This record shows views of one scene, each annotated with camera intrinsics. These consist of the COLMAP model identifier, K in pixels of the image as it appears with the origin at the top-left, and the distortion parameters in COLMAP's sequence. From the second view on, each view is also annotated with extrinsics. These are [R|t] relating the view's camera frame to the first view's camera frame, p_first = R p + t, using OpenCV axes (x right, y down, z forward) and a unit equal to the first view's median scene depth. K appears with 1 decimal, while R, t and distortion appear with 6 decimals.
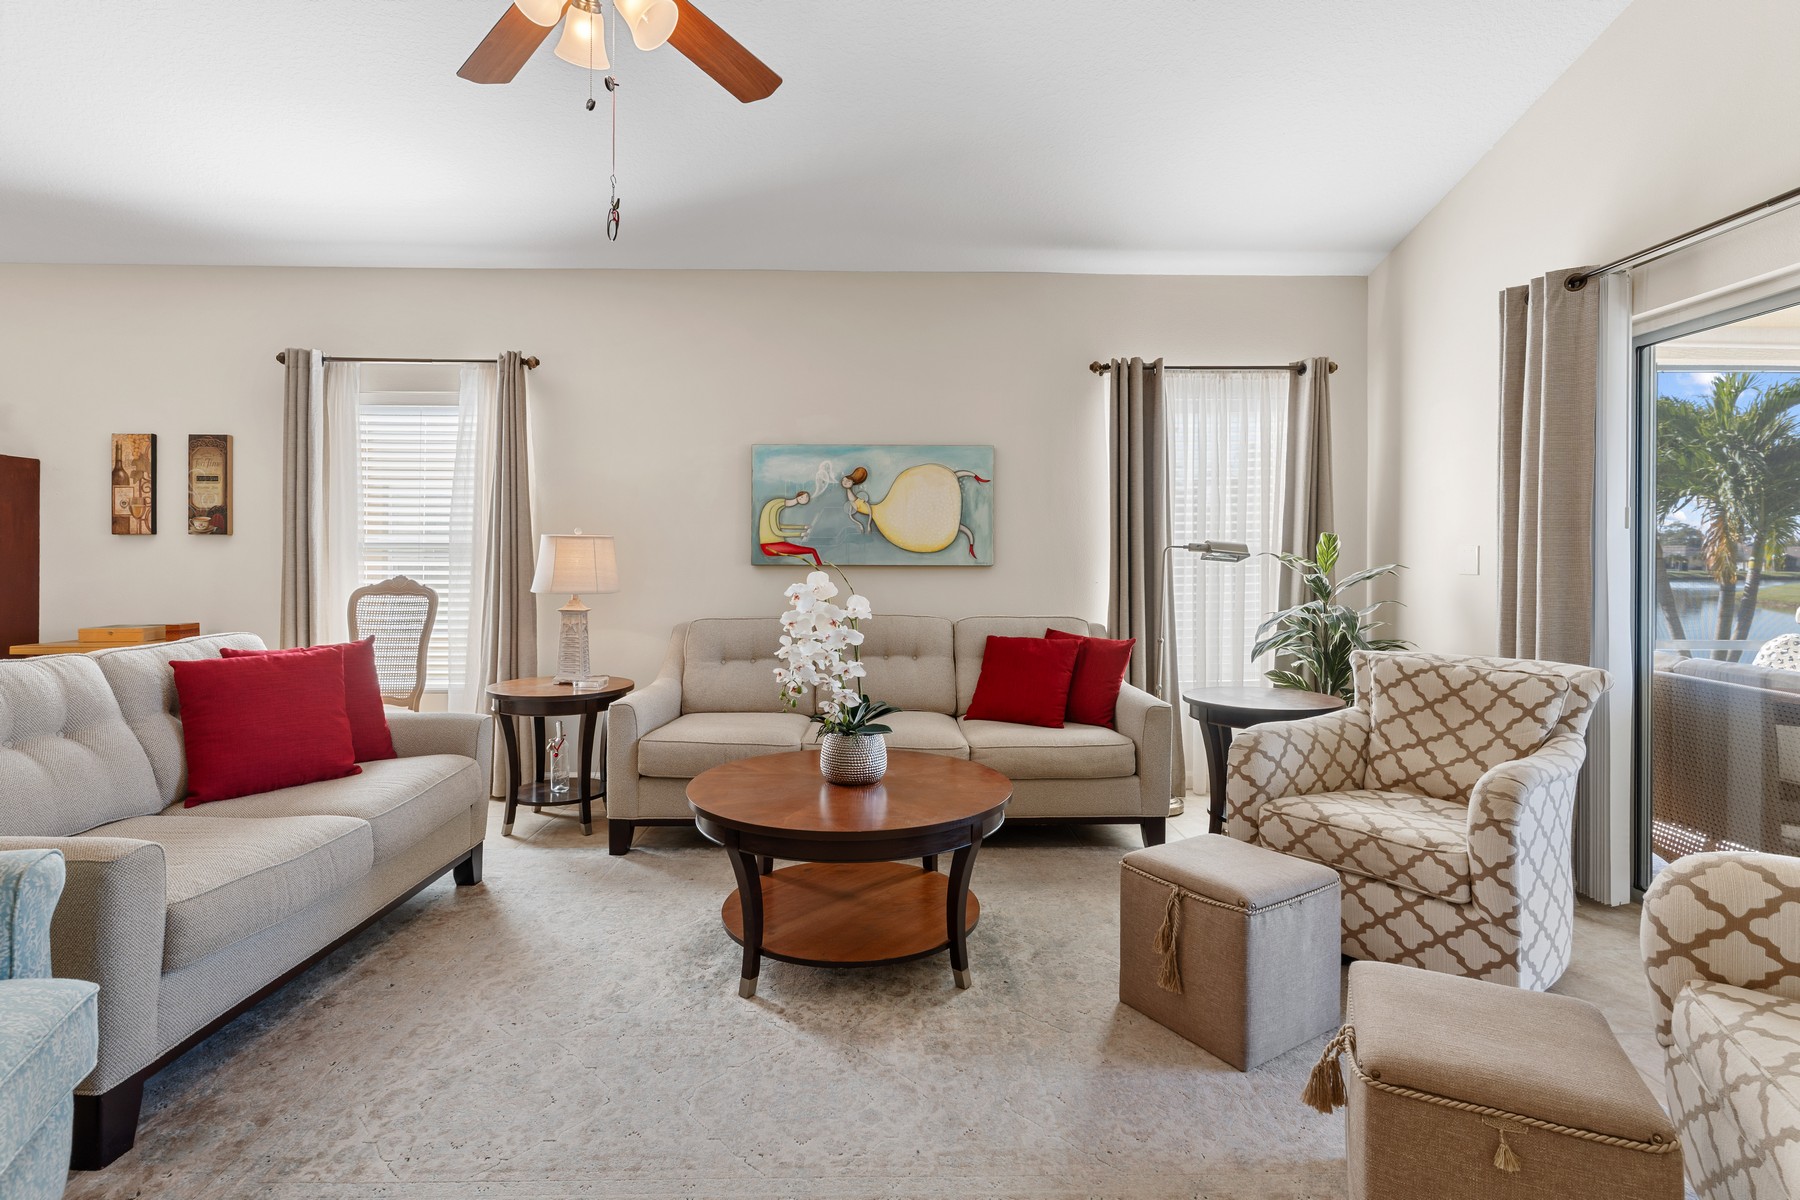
lens RADIAL K [[861.0, 0, 898.1], [0, 861.0, 561.6], [0, 0, 1]] dist [-0.003117, 0.001193]
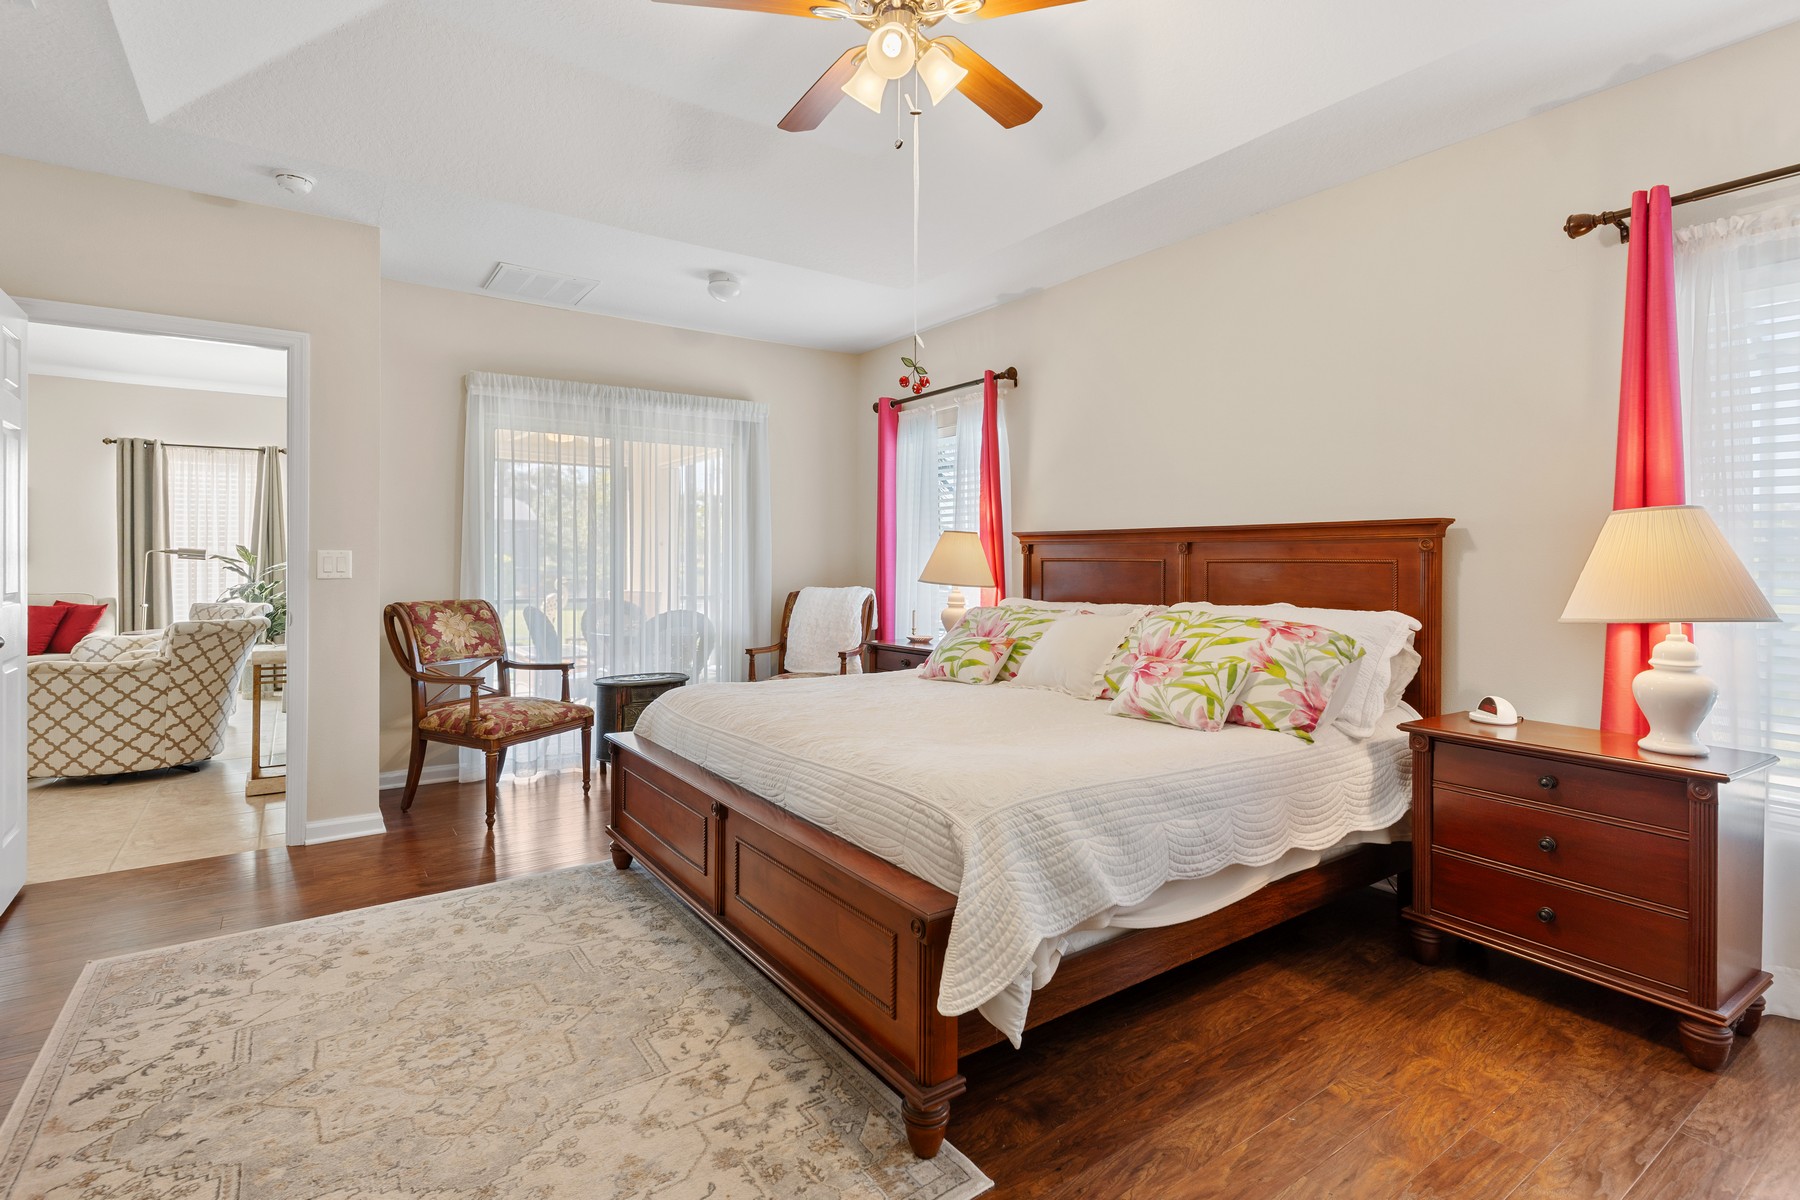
lens RADIAL K [[861.0, 0, 889.5], [0, 861.0, 557.7], [0, 0, 1]] dist [-0.003117, 0.001193]
pose [[0.832248, 0.001082, 0.554403, 0.561459], [-0.000863, 0.999999, -0.000656, -0.003715], [-0.554403, 0.000067, 0.832248, -1.183655]]
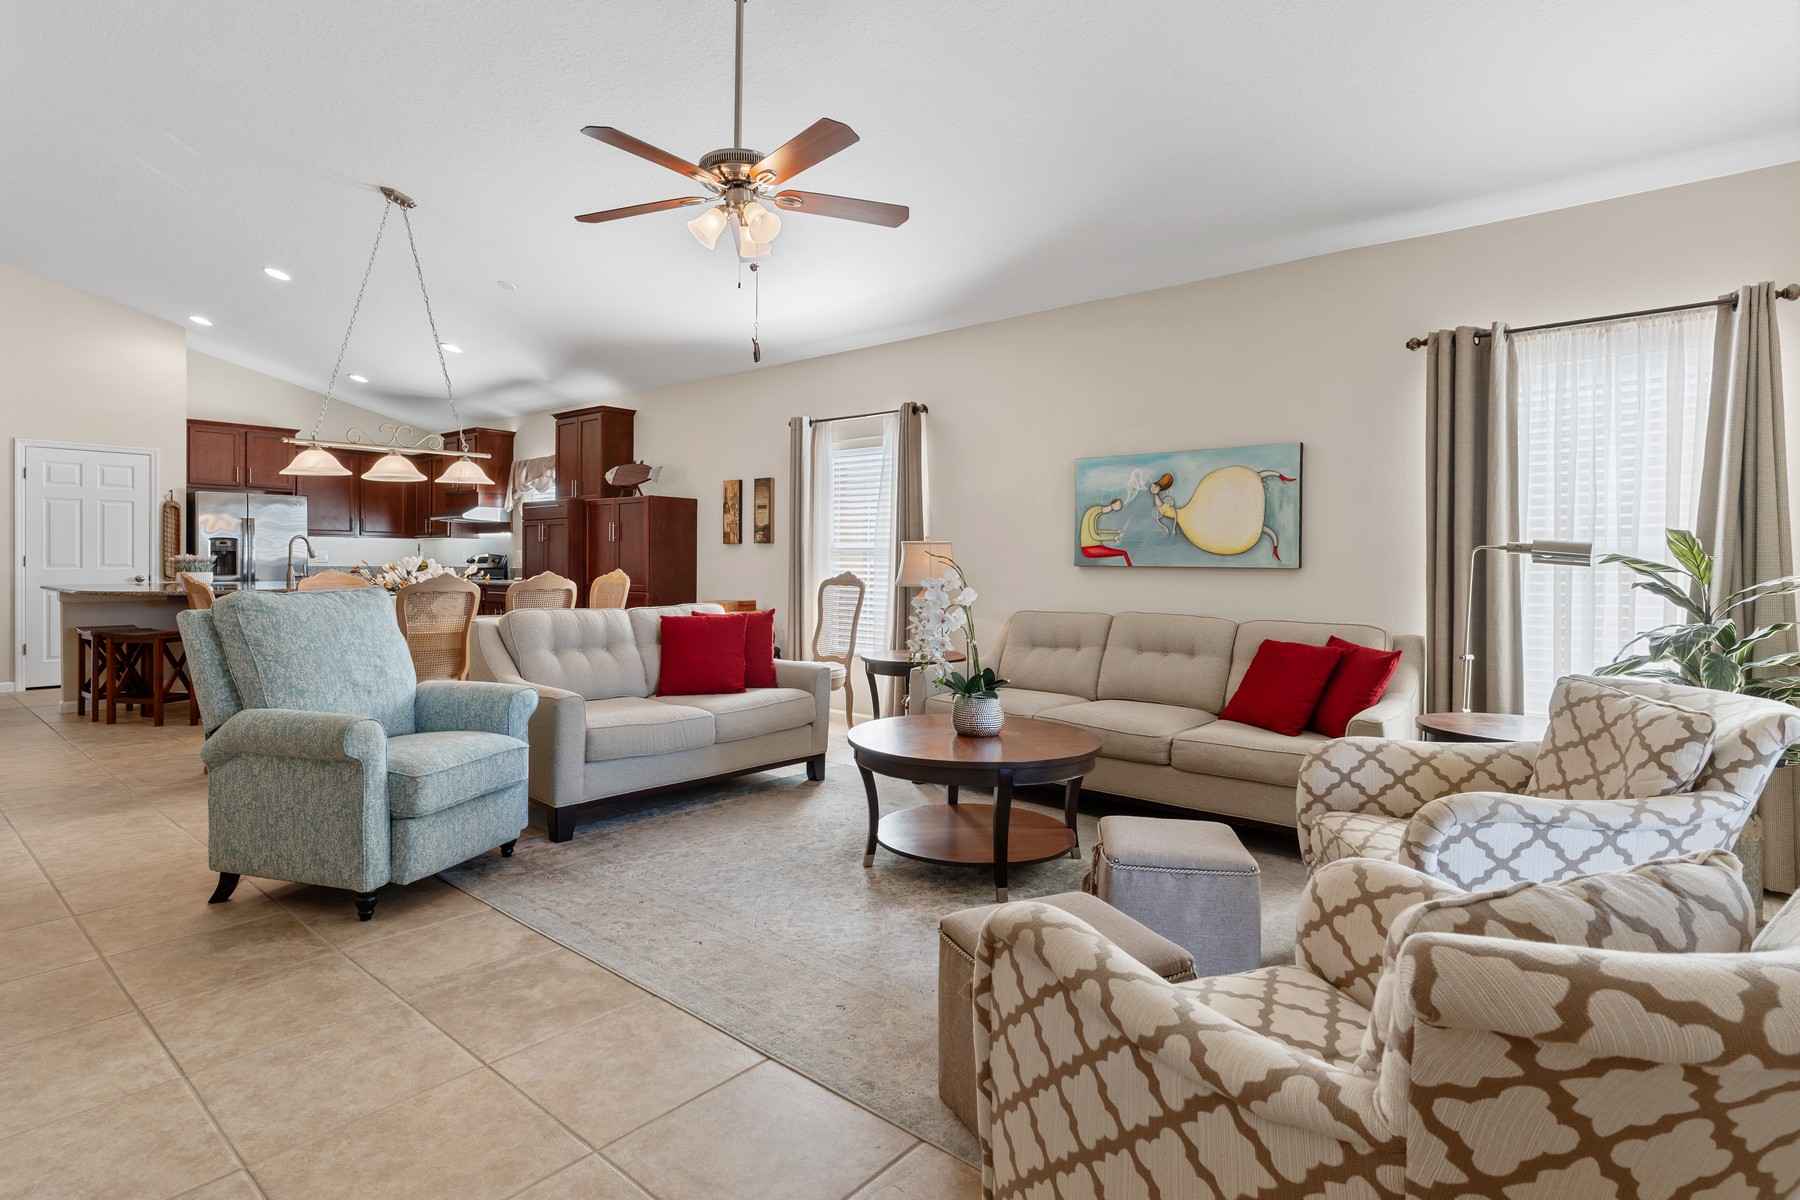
lens RADIAL K [[911.1, 0, 901.7], [0, 911.1, 570.5], [0, 0, 1]] dist [0.003160, 0.000128]
pose [[0.747233, 0.010507, -0.664479, 0.461217], [-0.006997, 0.999944, 0.007943, 0.002259], [0.664526, -0.001286, 0.747264, -0.046430]]
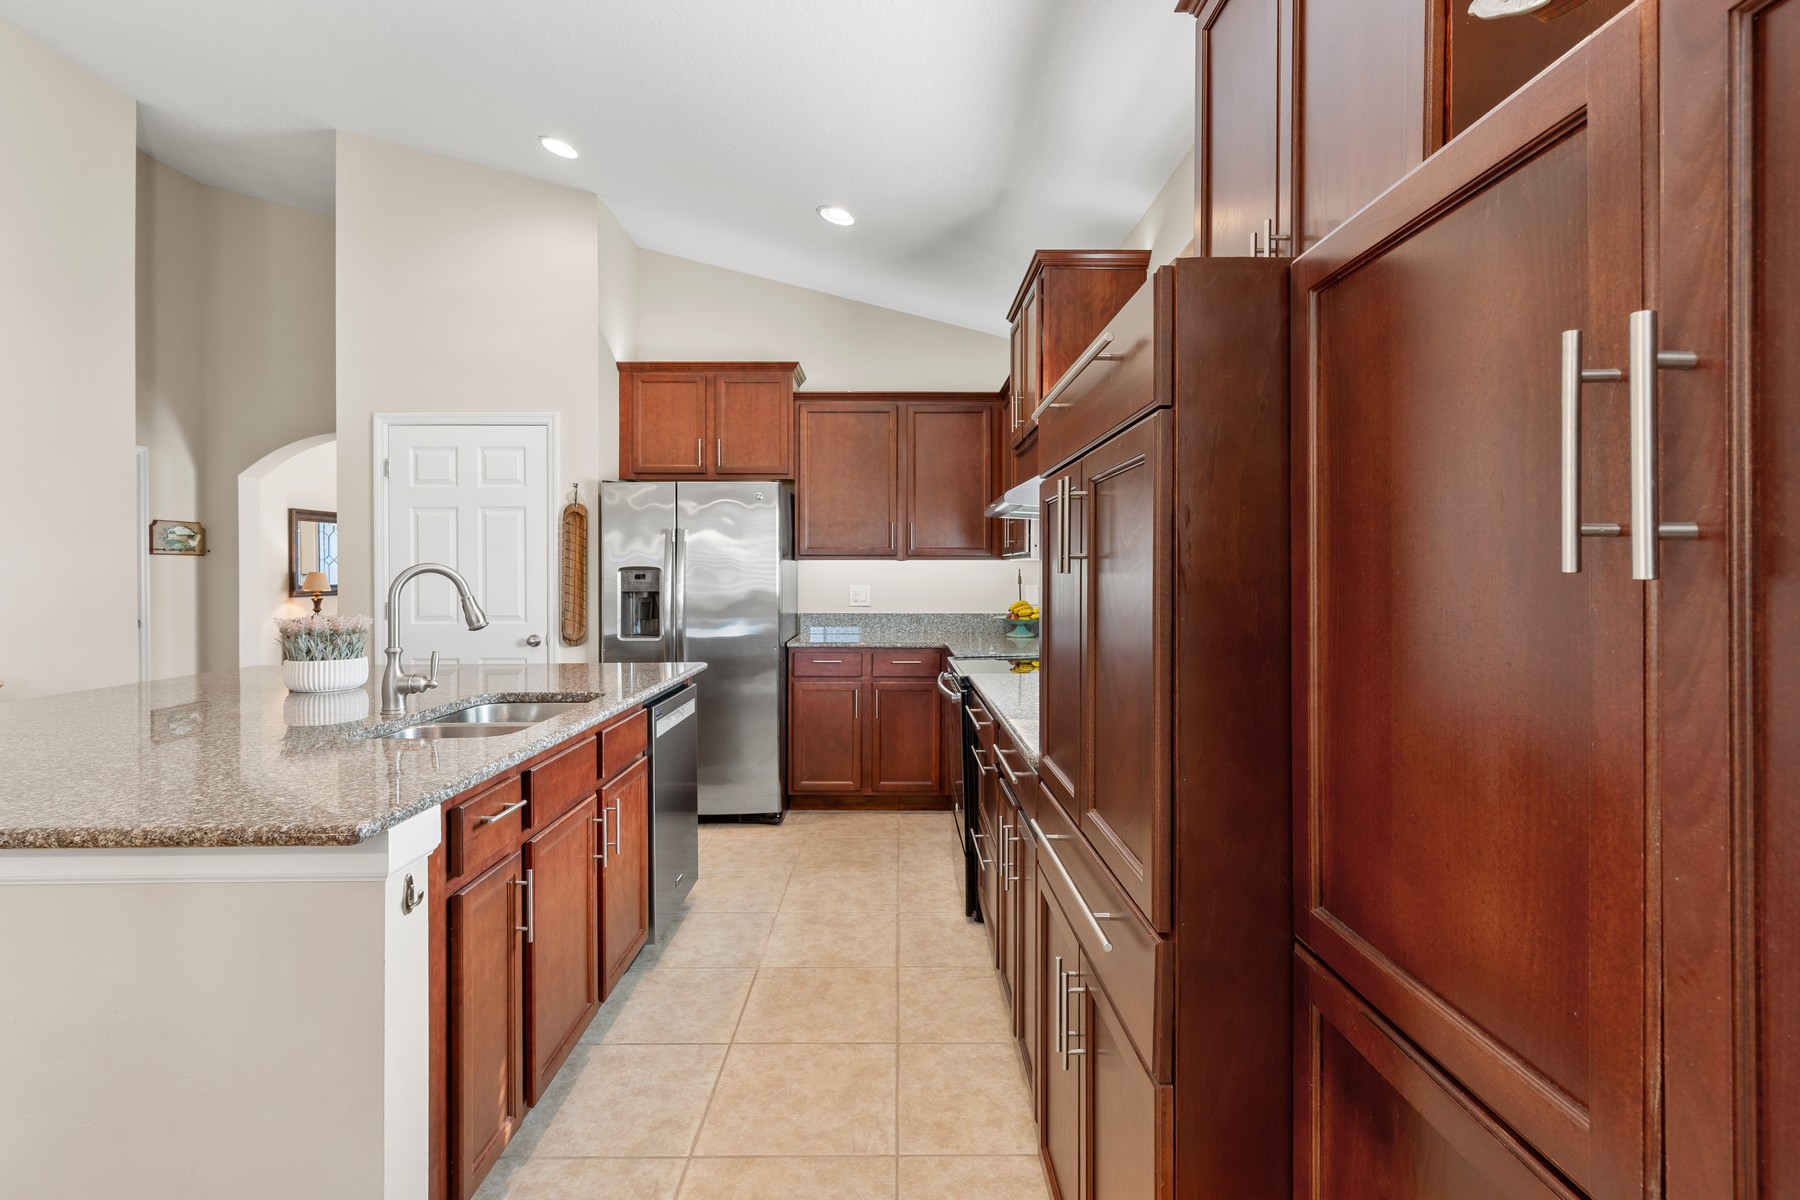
lens RADIAL K [[861.0, 0, 904.4], [0, 861.0, 573.9], [0, 0, 1]] dist [-0.003117, 0.001193]
pose [[-0.013137, 0.004202, -0.999905, -0.988891], [-0.001713, 0.999990, 0.004225, -0.040899], [0.999912, 0.001768, -0.013130, 0.790526]]
